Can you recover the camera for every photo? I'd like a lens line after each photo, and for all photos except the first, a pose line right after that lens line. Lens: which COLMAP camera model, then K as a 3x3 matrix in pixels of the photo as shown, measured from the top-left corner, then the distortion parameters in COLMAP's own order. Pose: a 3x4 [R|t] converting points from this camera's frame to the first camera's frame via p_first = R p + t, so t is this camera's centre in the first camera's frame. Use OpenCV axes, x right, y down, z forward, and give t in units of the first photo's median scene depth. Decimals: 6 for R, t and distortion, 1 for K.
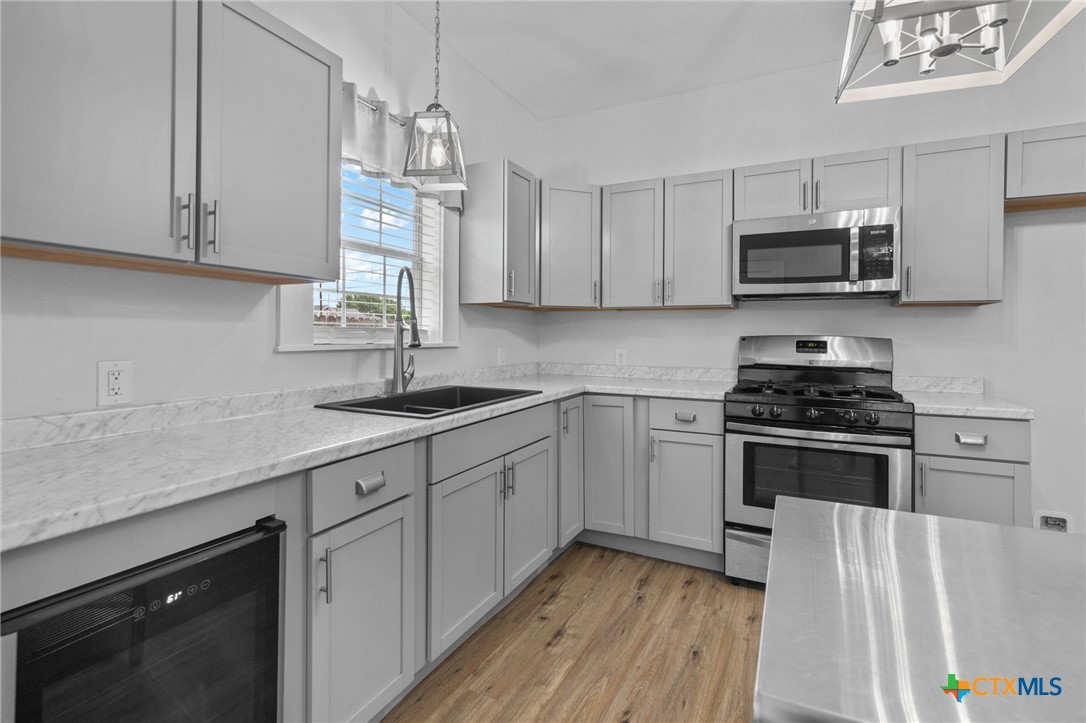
lens RADIAL K [[501.9, 0, 543.5], [0, 501.9, 336.0], [0, 0, 1]] dist [0.001157, 0.000087]
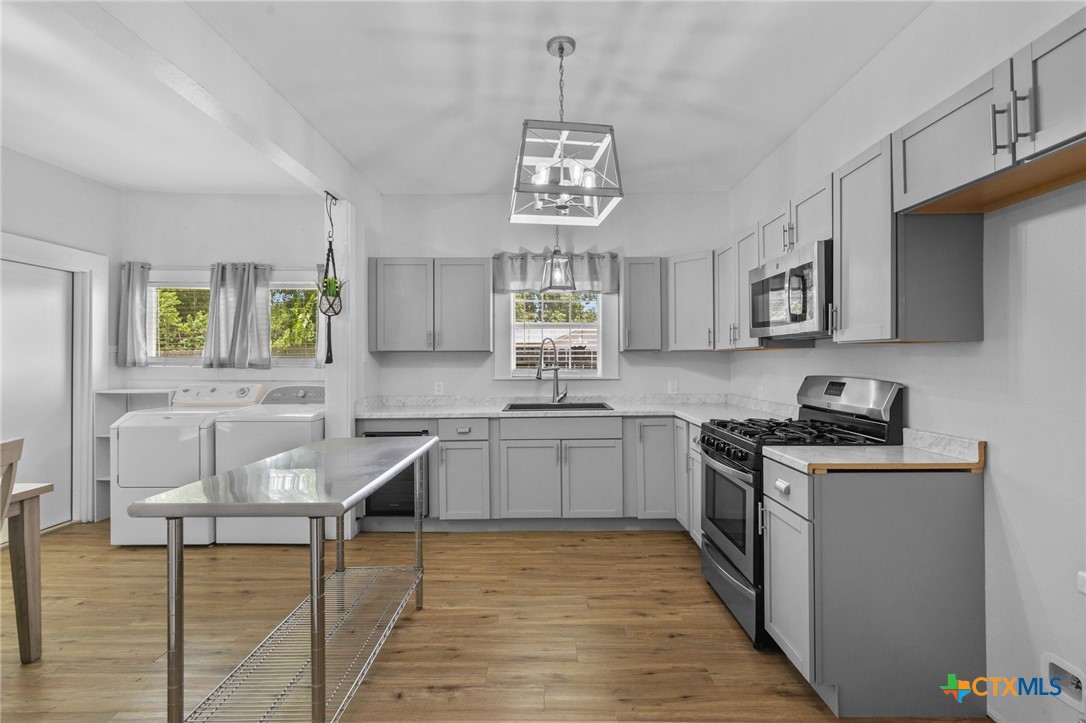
lens RADIAL K [[483.7, 0, 543.0], [0, 483.7, 361.5], [0, 0, 1]] dist [-0.015549, 0.000013]
pose [[0.445374, -0.007971, -0.895309, 1.352251], [0.006745, 0.999962, -0.005548, -0.034738], [0.895319, -0.003568, 0.445411, 0.145413]]
